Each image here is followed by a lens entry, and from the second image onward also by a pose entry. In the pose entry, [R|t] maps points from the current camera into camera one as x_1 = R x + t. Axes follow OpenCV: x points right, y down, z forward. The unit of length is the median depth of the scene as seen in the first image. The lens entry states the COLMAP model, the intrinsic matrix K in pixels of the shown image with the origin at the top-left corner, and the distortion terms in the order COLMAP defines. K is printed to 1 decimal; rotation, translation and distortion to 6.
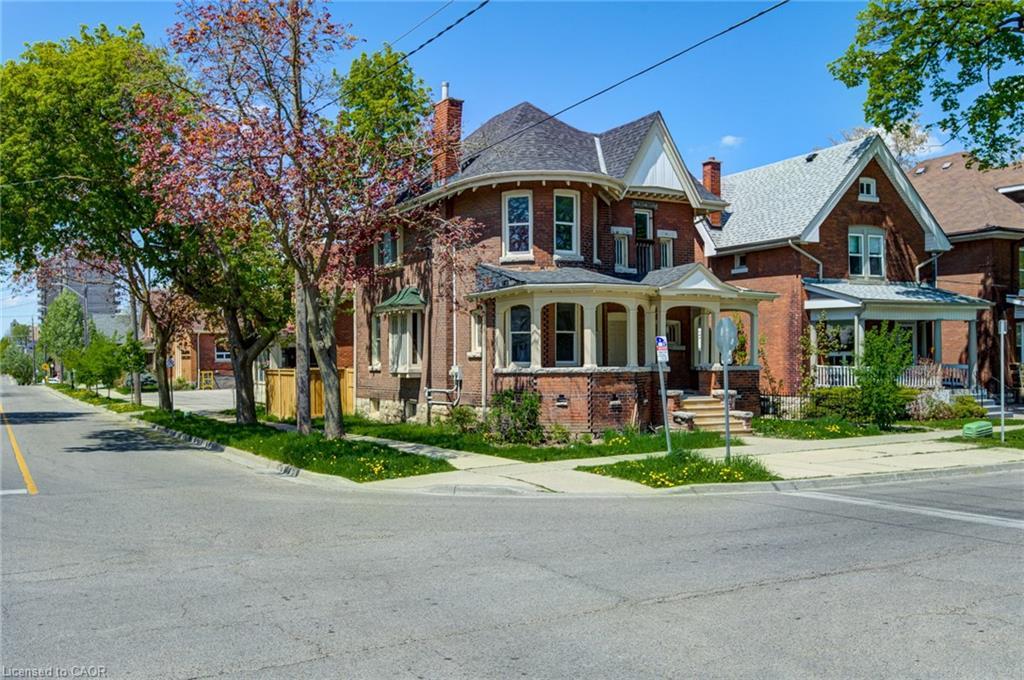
lens RADIAL K [[1002.0, 0, 512.0], [0, 1002.0, 340.0], [0, 0, 1]] dist [0.010994, 0.009042]
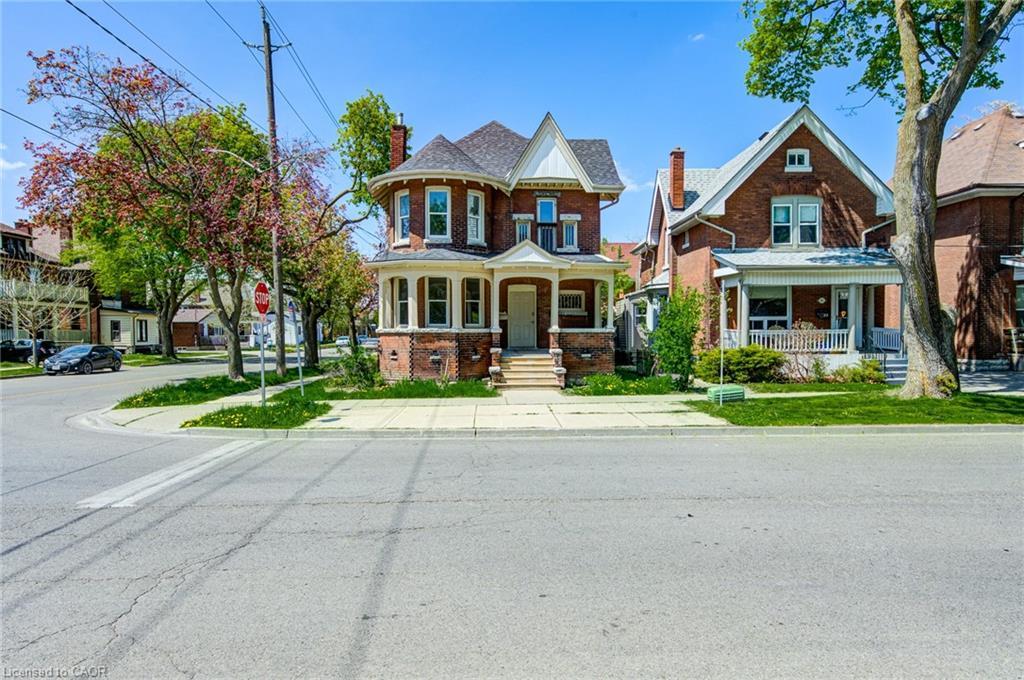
lens RADIAL K [[666.3, 0, 512.0], [0, 666.3, 340.0], [0, 0, 1]] dist [0.037423, -0.000156]
pose [[0.888649, 0.012772, -0.458411, 0.509692], [0.005997, 0.999203, 0.039465, 0.008779], [0.458550, -0.037819, 0.887864, 0.293645]]
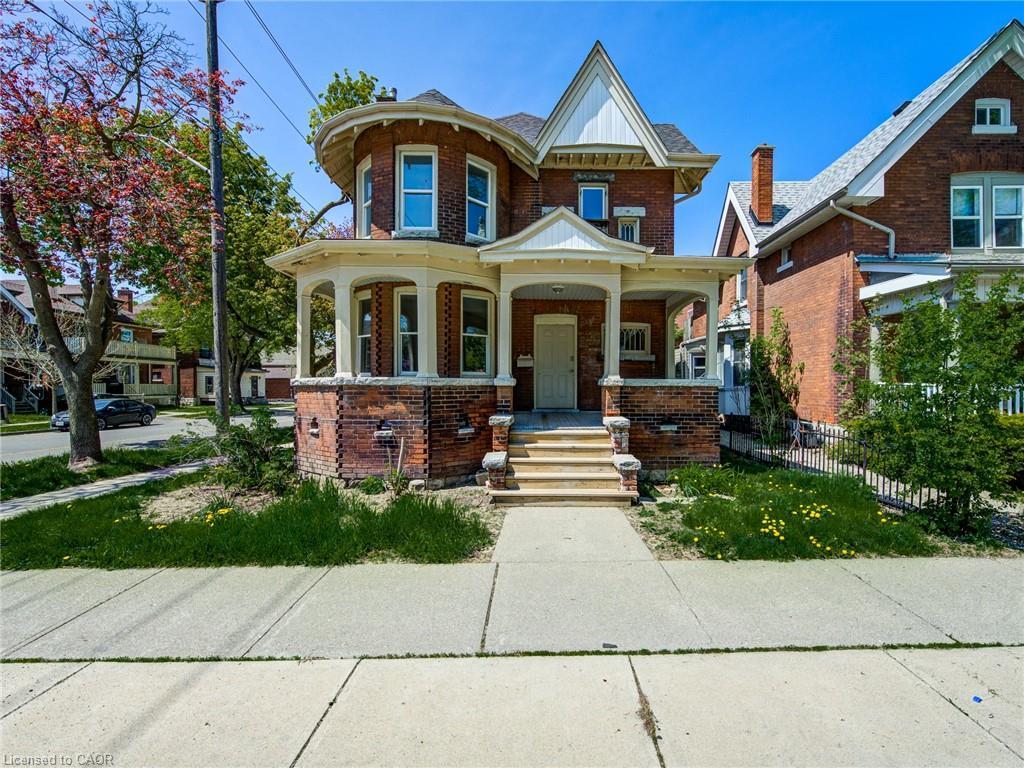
lens RADIAL K [[461.8, 0, 539.4], [0, 461.8, 387.2], [0, 0, 1]] dist [-0.000863, -0.000795]
pose [[0.871574, 0.010623, -0.490149, 0.302655], [0.002738, 0.999644, 0.026536, 0.023632], [0.490257, -0.024470, 0.871234, 0.724775]]
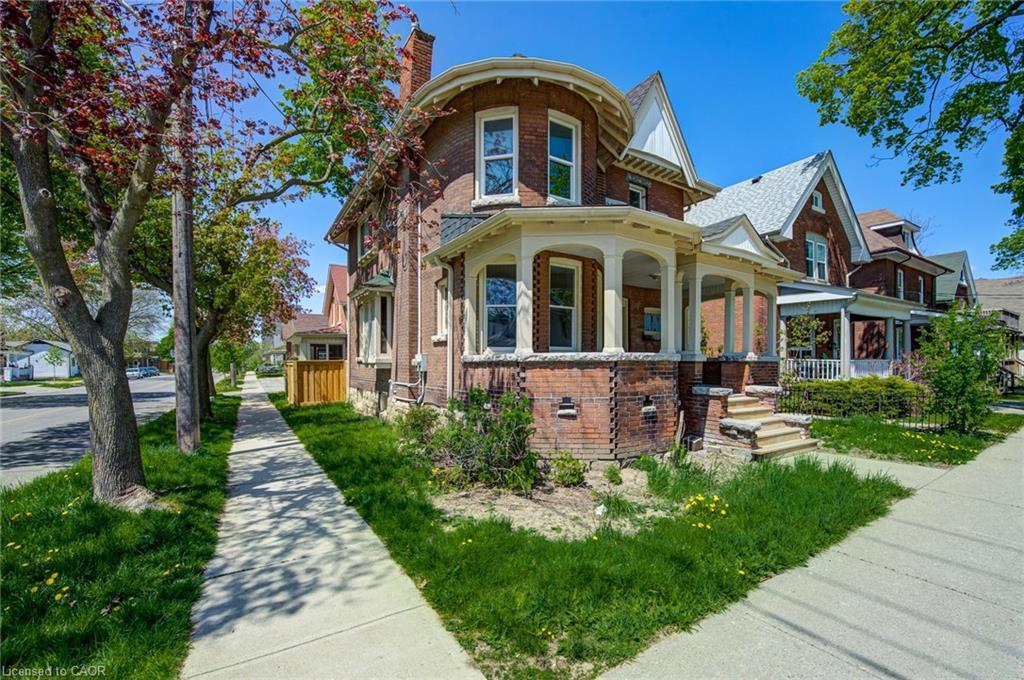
lens RADIAL K [[445.5, 0, 545.3], [0, 445.5, 361.8], [0, 0, 1]] dist [0.001143, 0.000009]
pose [[0.994946, 0.006506, 0.100200, 0.008612], [-0.008496, 0.999775, 0.019449, 0.025359], [-0.100051, -0.020202, 0.994777, 0.662900]]
